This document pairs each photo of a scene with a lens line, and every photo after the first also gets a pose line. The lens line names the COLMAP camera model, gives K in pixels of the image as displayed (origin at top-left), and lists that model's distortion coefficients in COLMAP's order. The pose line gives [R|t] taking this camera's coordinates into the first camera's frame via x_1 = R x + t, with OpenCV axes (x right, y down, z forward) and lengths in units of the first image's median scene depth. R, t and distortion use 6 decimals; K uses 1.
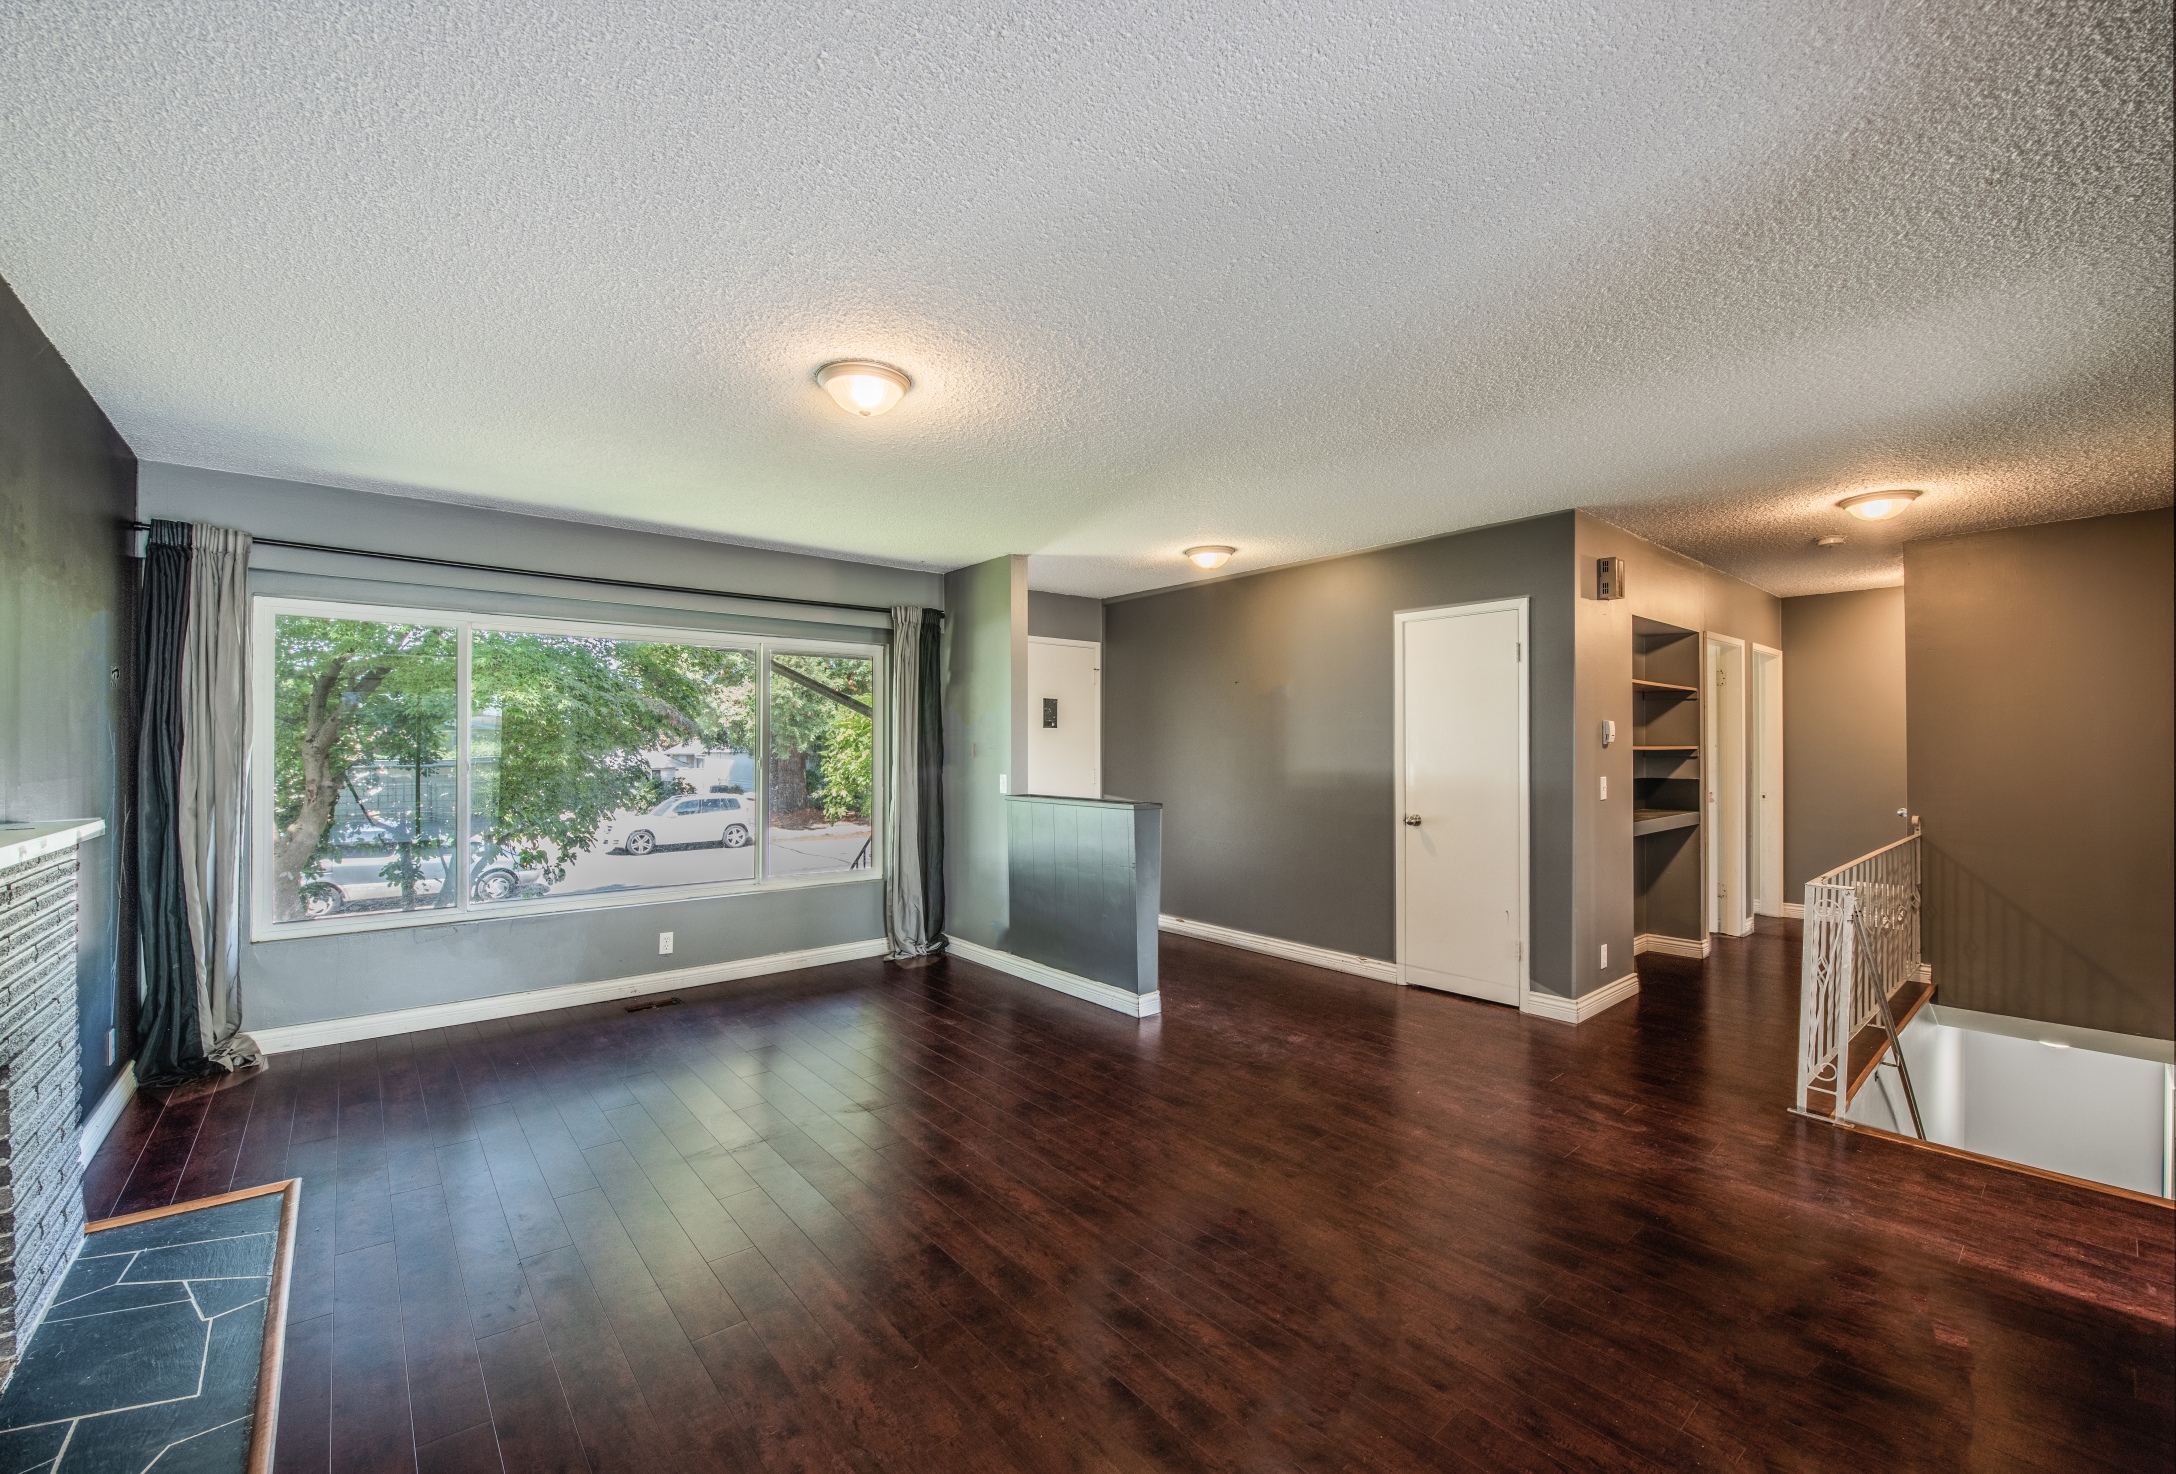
lens RADIAL K [[879.3, 0, 1087.6], [0, 879.3, 745.4], [0, 0, 1]] dist [-0.002925, -0.000255]
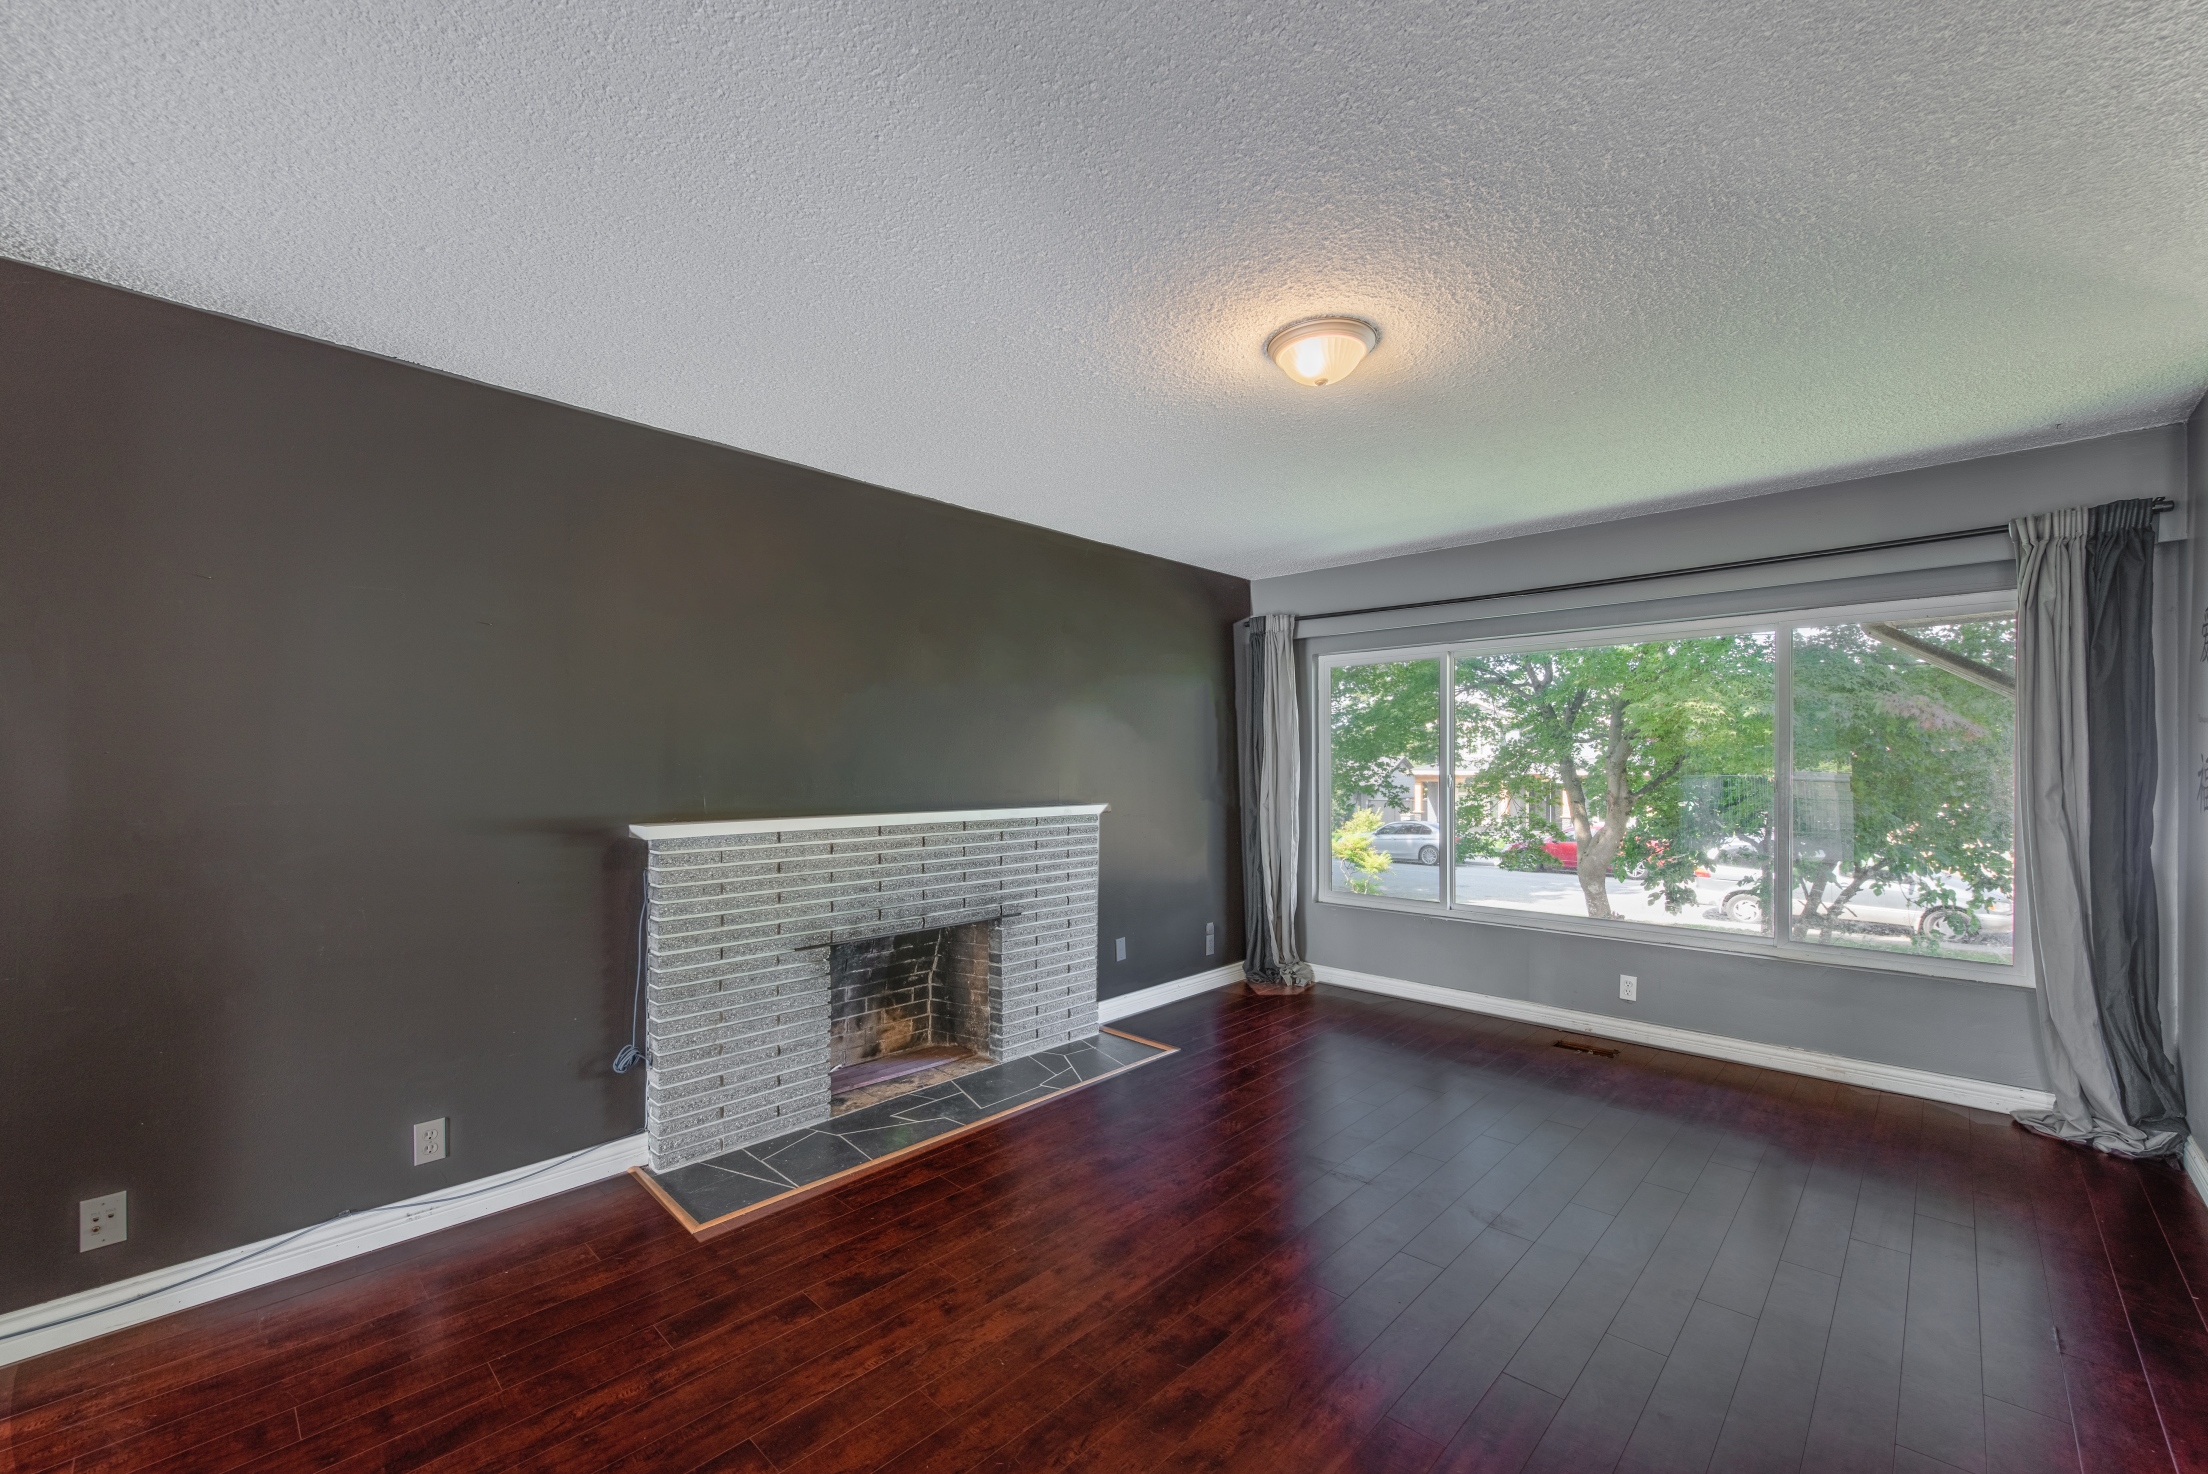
lens RADIAL K [[892.2, 0, 1104.2], [0, 892.2, 746.2], [0, 0, 1]] dist [-0.002925, -0.000255]
pose [[0.112601, -0.020644, -0.993426, 0.342907], [0.003667, 0.999786, -0.020360, 0.002874], [0.993634, -0.001350, 0.112652, 0.384862]]
